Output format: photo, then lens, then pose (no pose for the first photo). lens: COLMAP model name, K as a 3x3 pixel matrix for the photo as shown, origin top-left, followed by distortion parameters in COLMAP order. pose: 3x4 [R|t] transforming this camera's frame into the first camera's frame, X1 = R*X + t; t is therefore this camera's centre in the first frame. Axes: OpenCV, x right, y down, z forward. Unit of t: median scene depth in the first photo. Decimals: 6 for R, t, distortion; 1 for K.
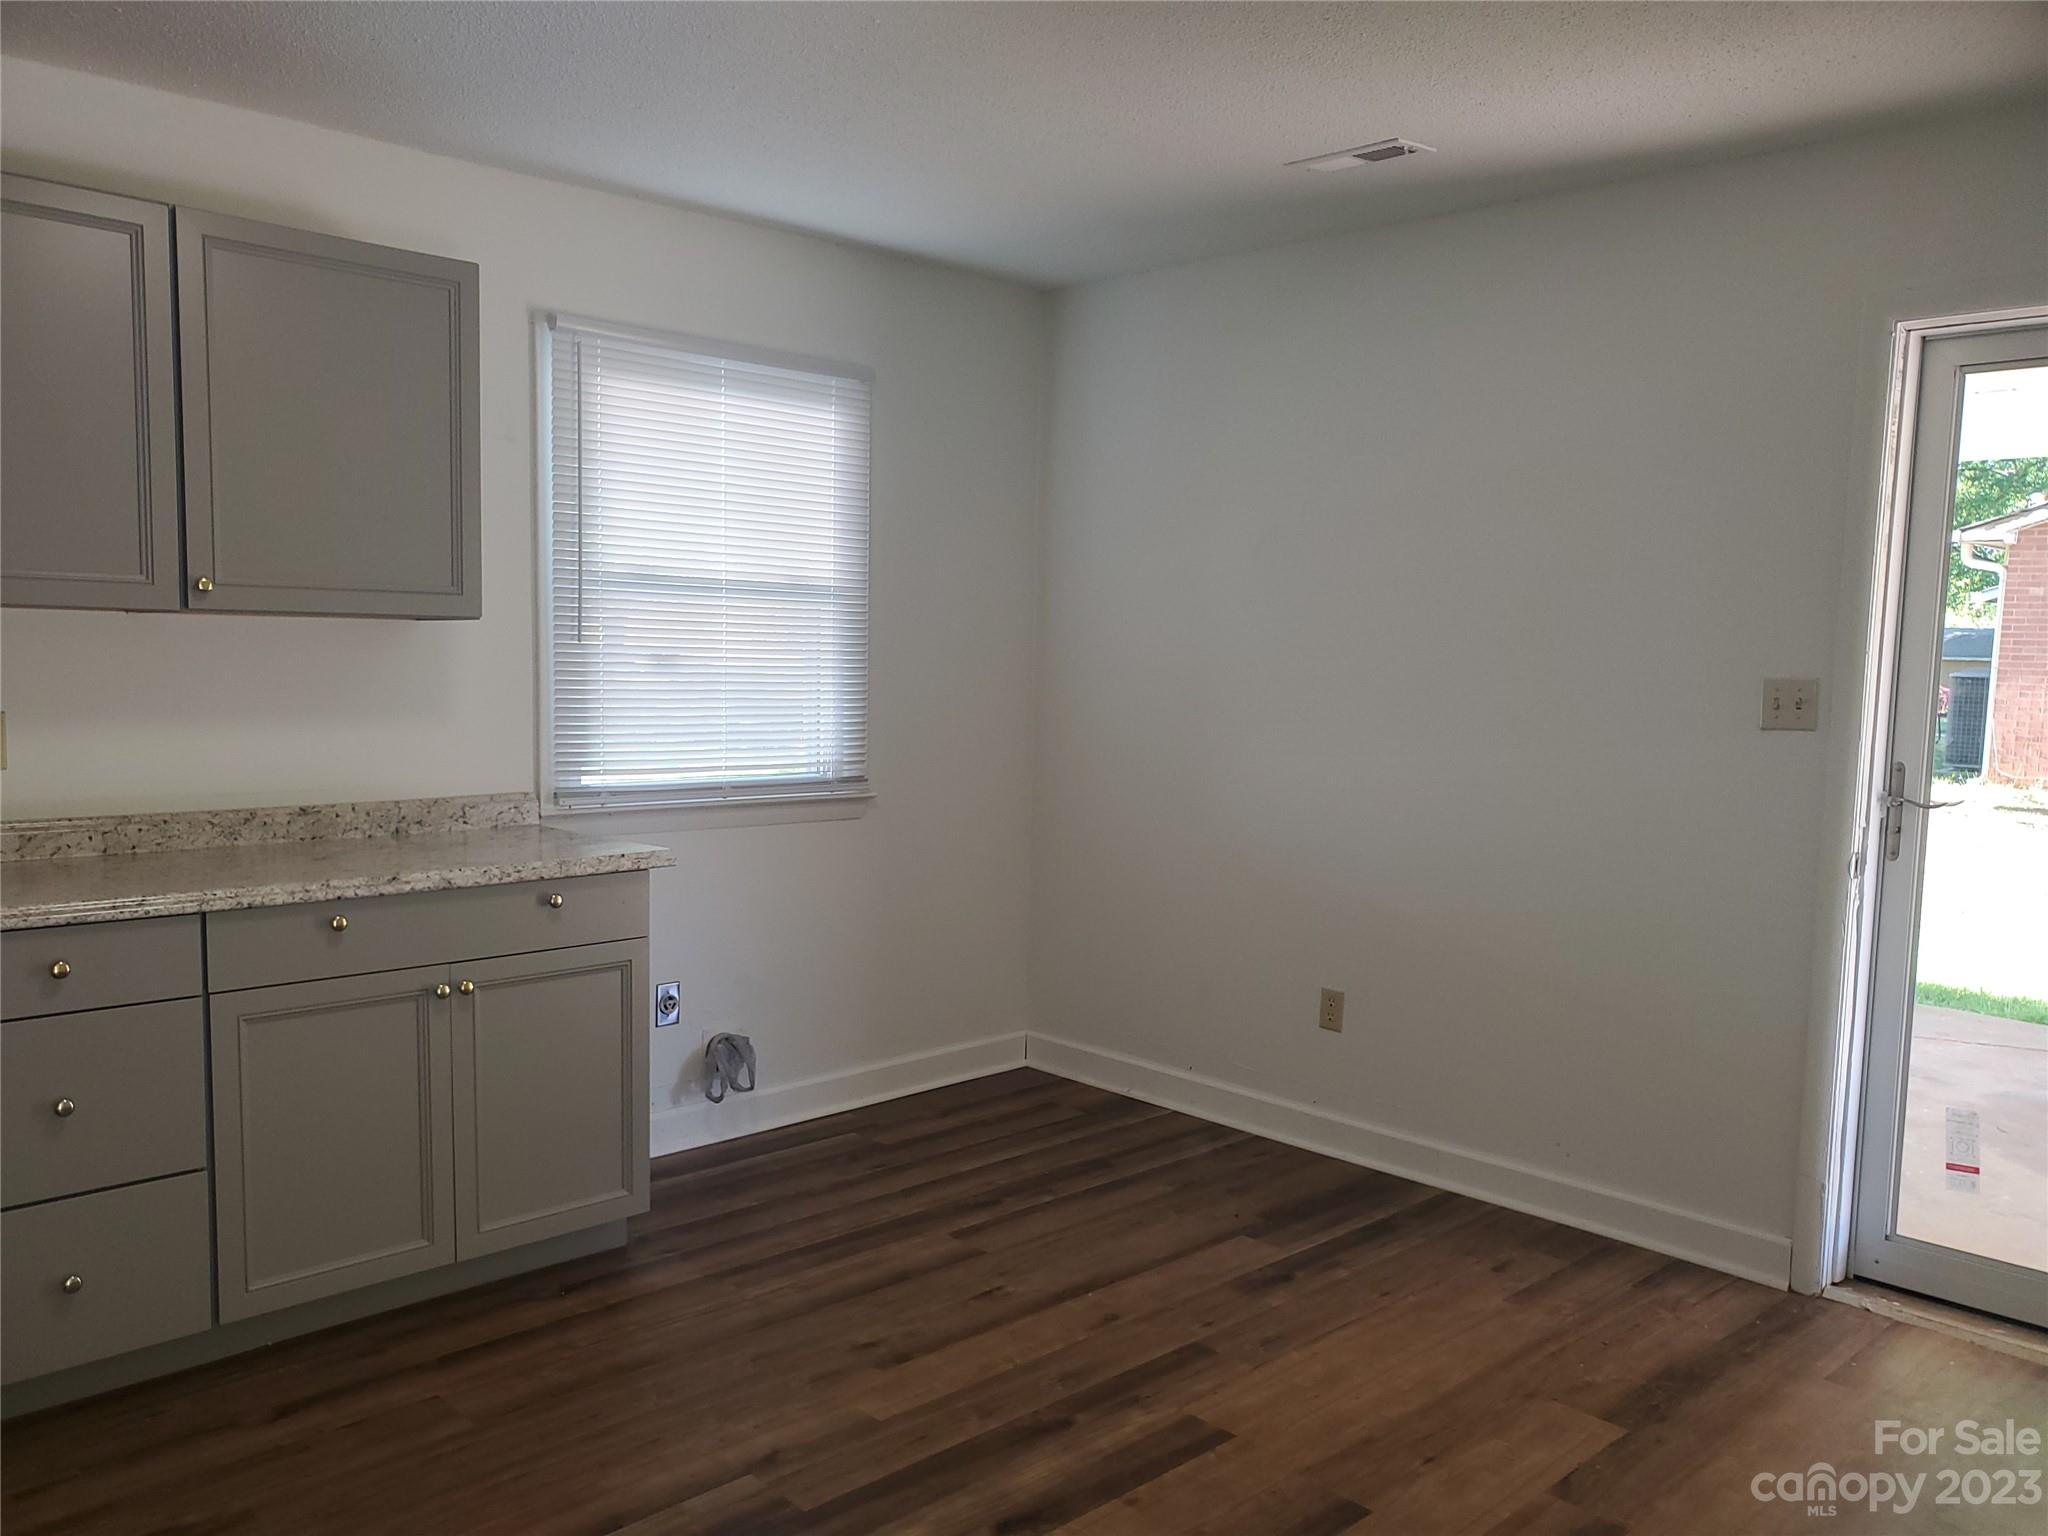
lens RADIAL K [[1609.9, 0, 1008.1], [0, 1609.9, 778.7], [0, 0, 1]] dist [-0.002797, -0.008601]
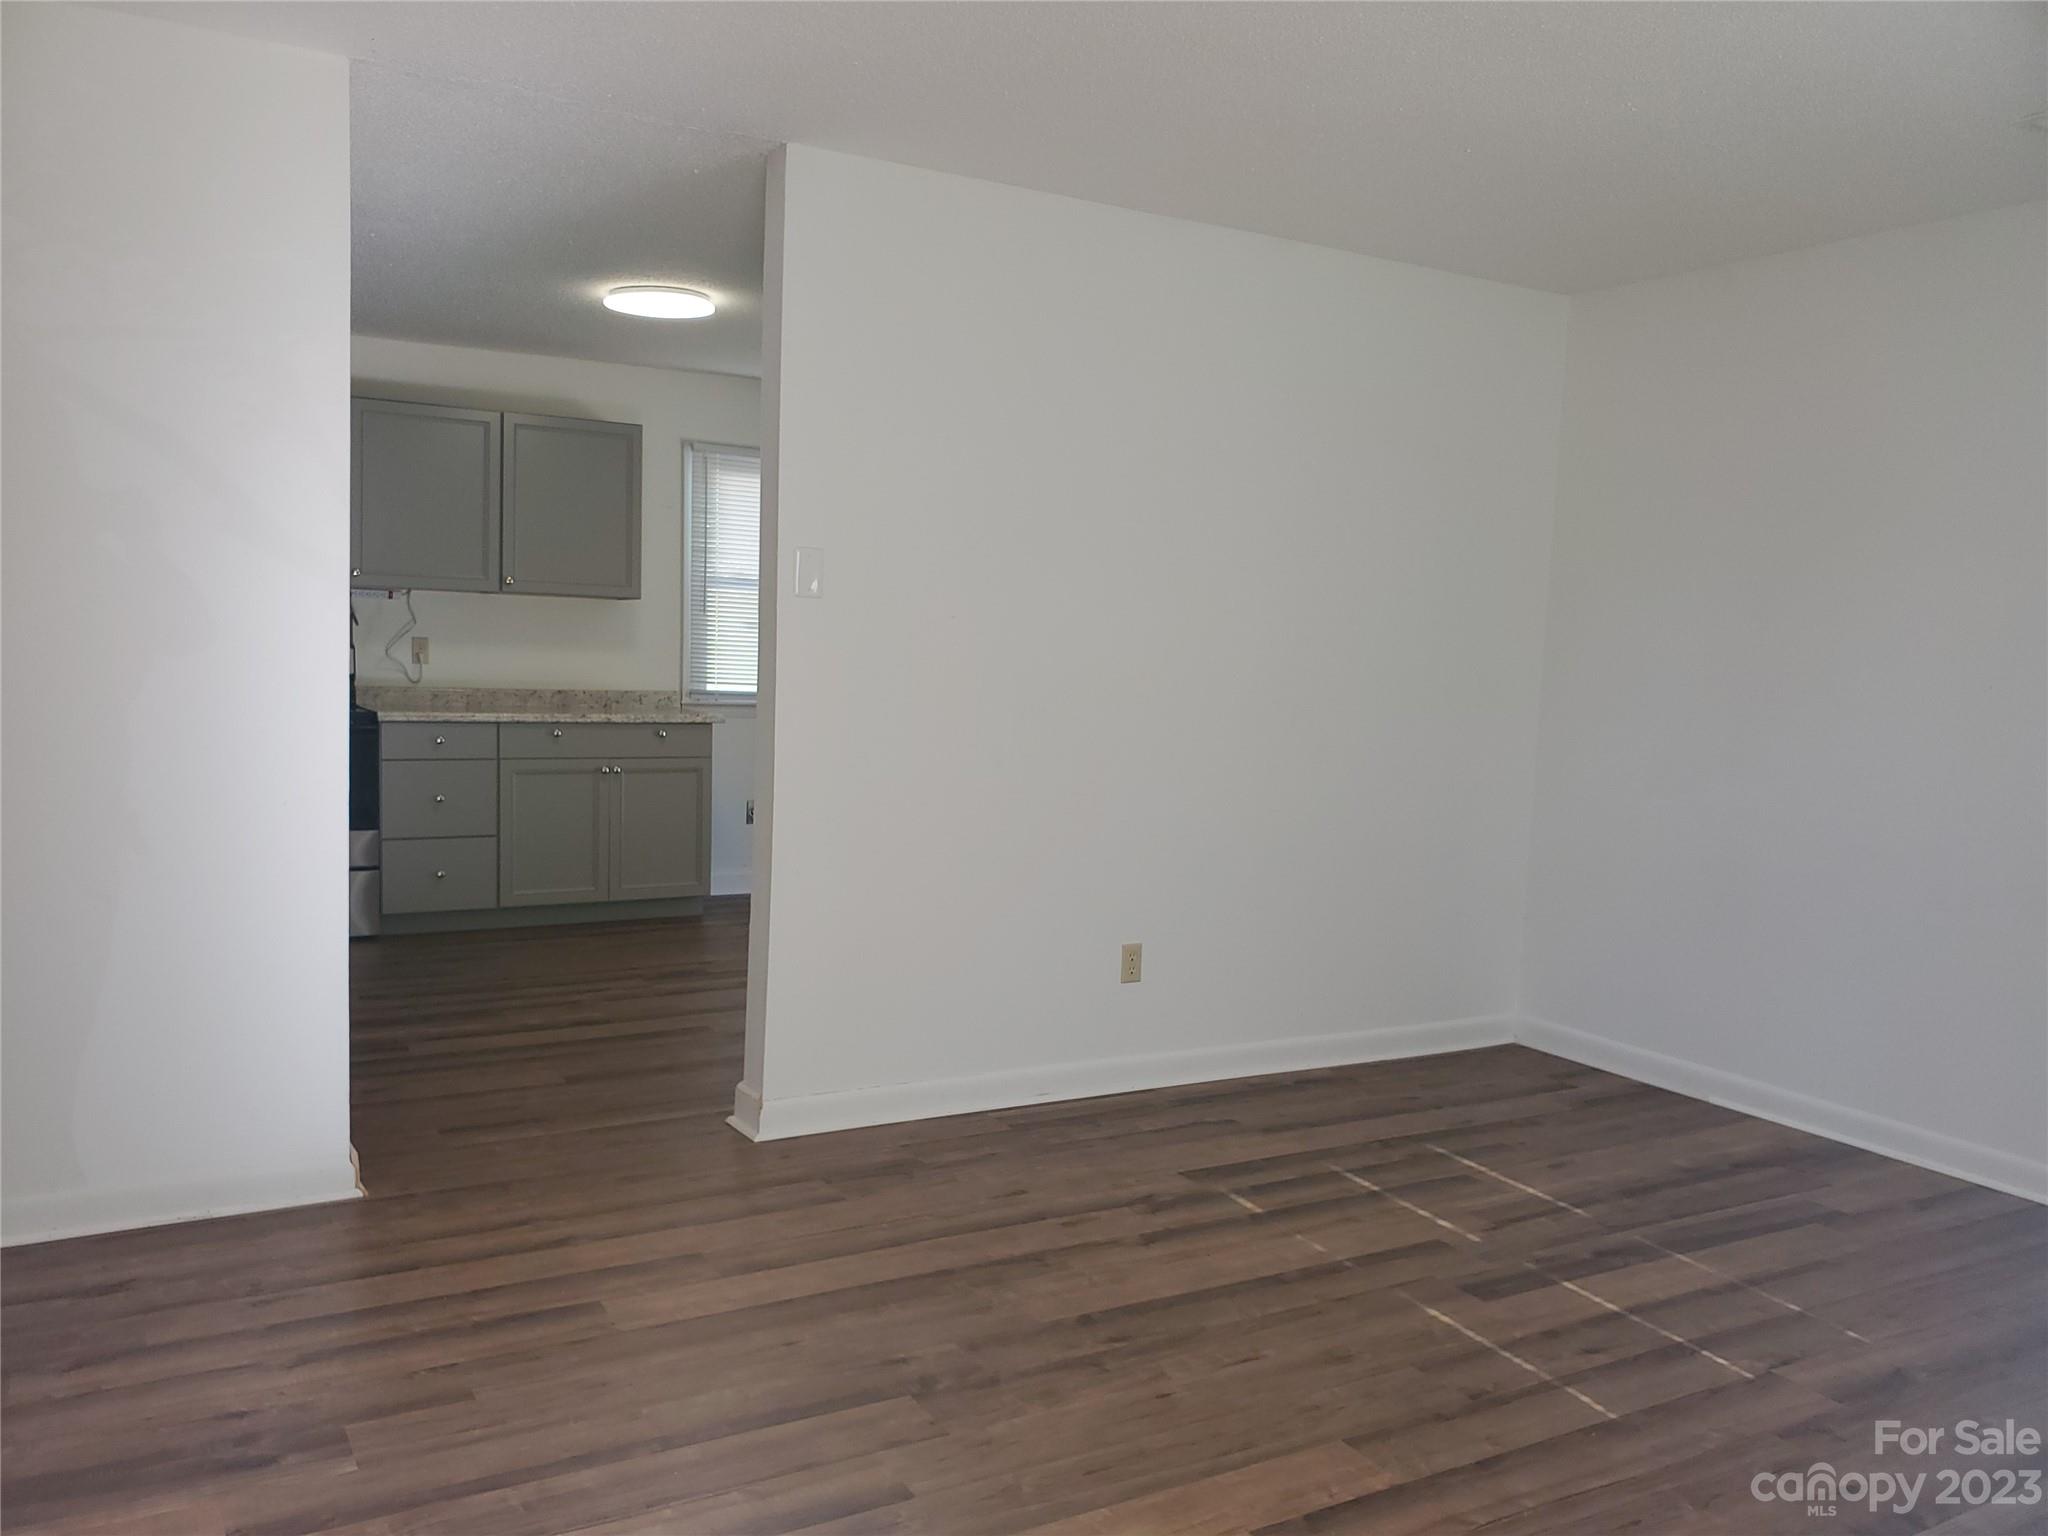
lens RADIAL K [[1609.9, 0, 1035.5], [0, 1609.9, 760.9], [0, 0, 1]] dist [-0.002797, -0.008601]
pose [[0.974935, 0.032655, -0.220079, 0.638884], [-0.036399, 0.999253, -0.012976, 0.118461], [0.219491, 0.020661, 0.975396, -0.907862]]
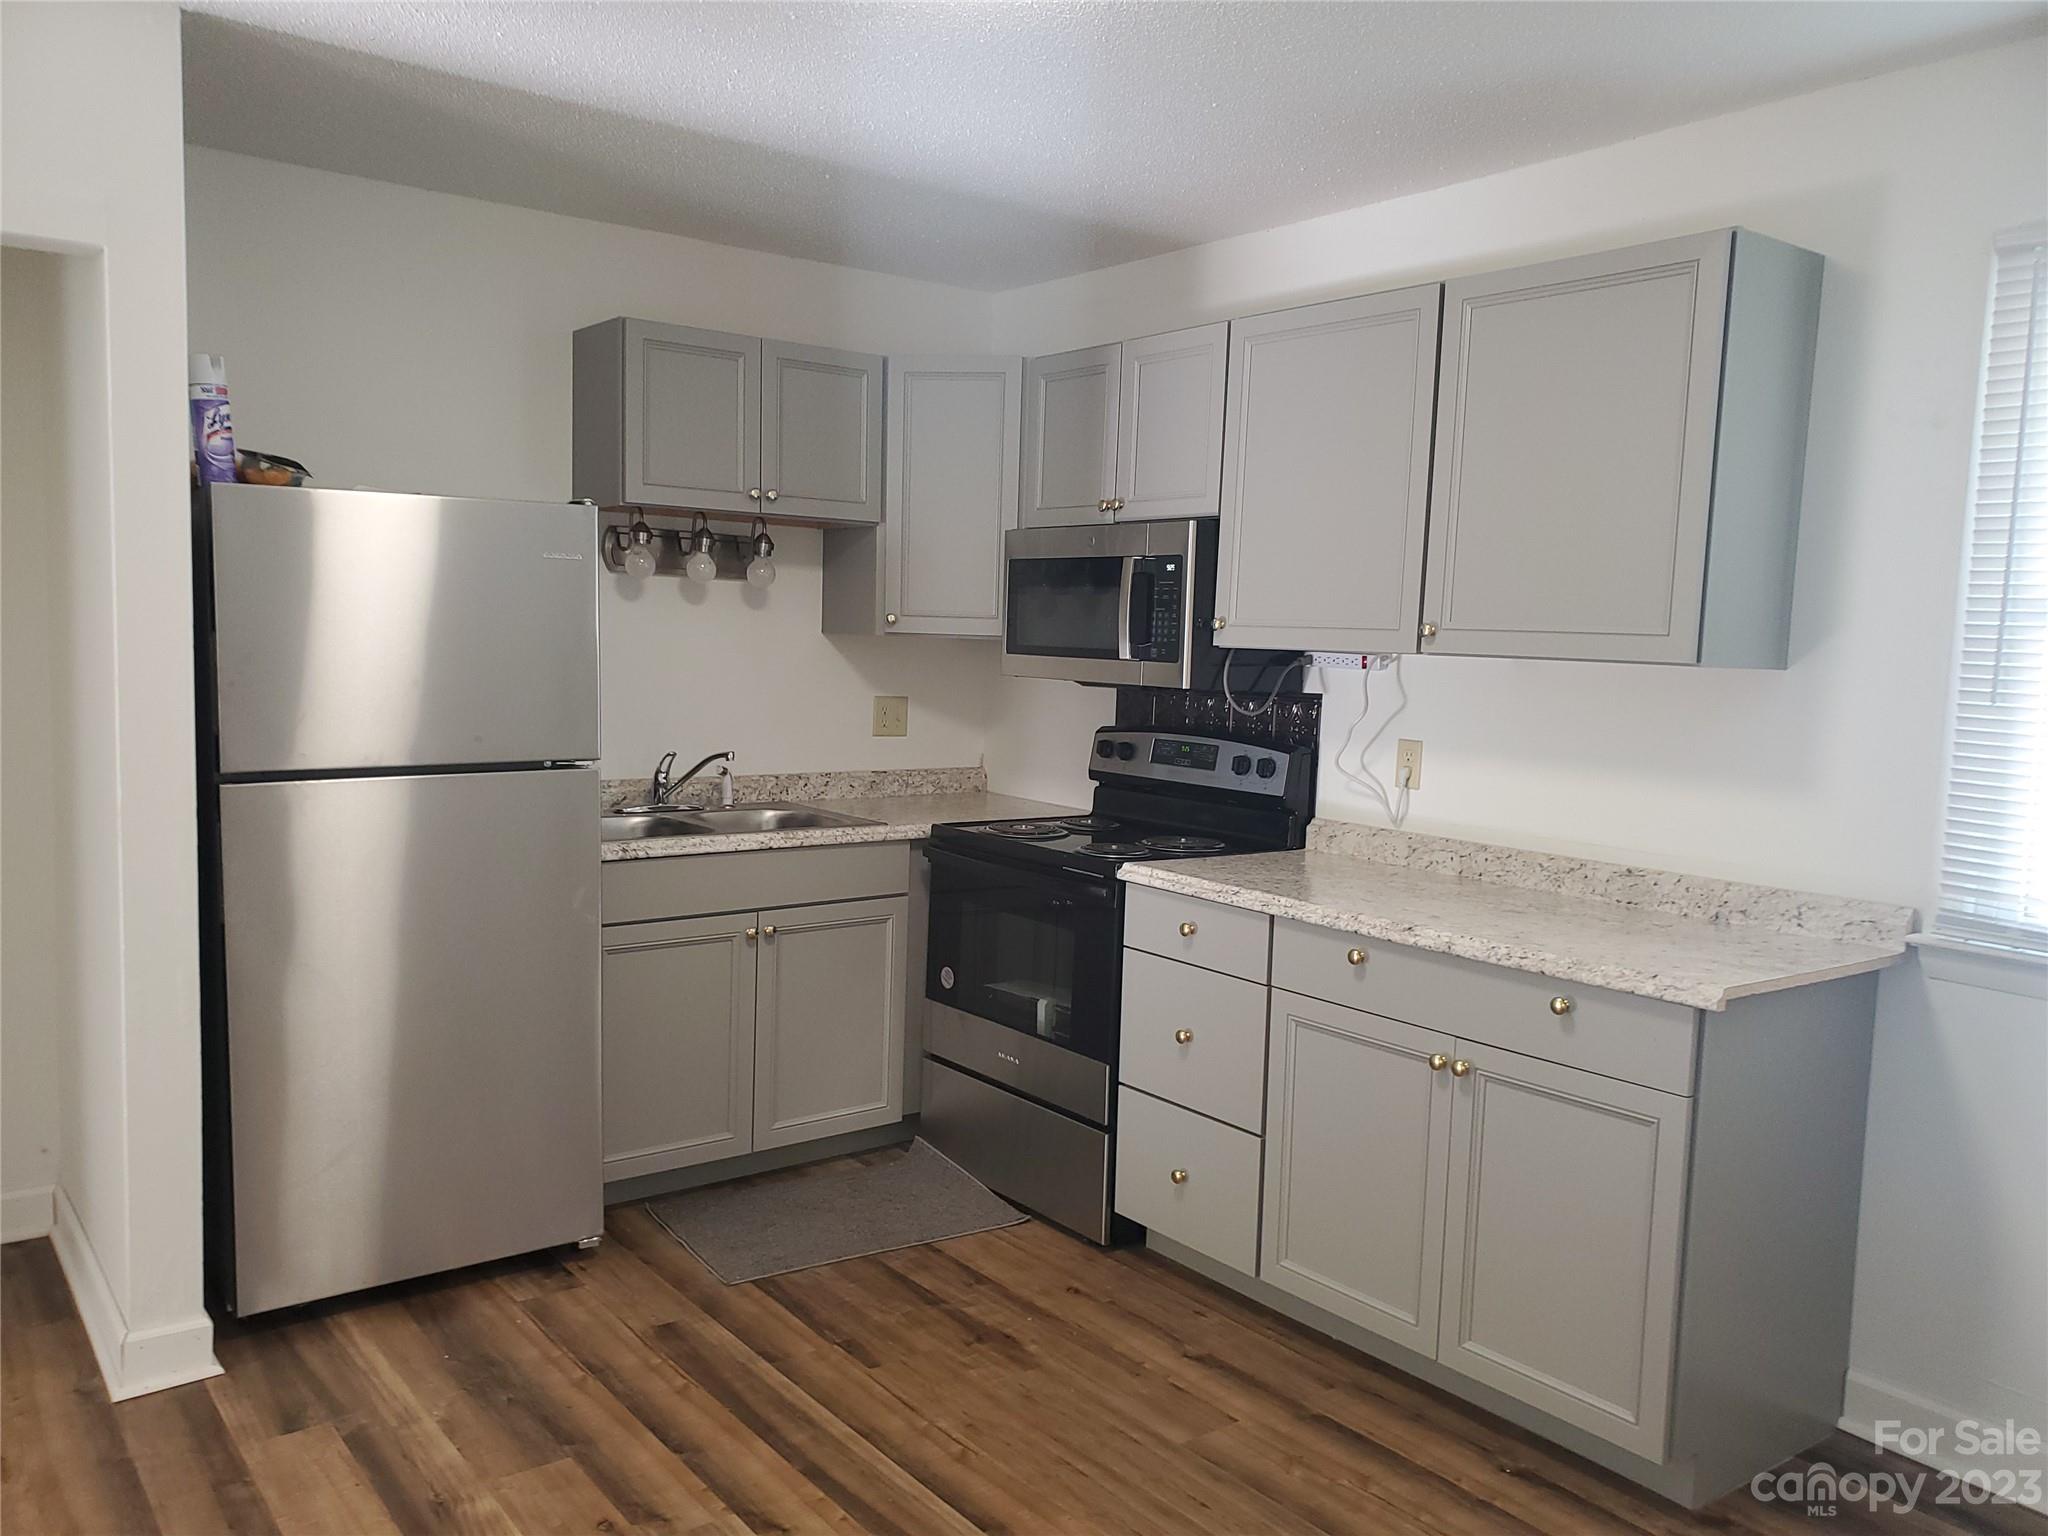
lens RADIAL K [[1609.9, 0, 1024.2], [0, 1609.9, 779.5], [0, 0, 1]] dist [-0.002797, -0.008601]
pose [[-0.123382, 0.069957, -0.989890, 0.548755], [-0.116190, 0.989633, 0.084421, -0.074606], [0.985534, 0.125431, -0.113974, 0.799775]]
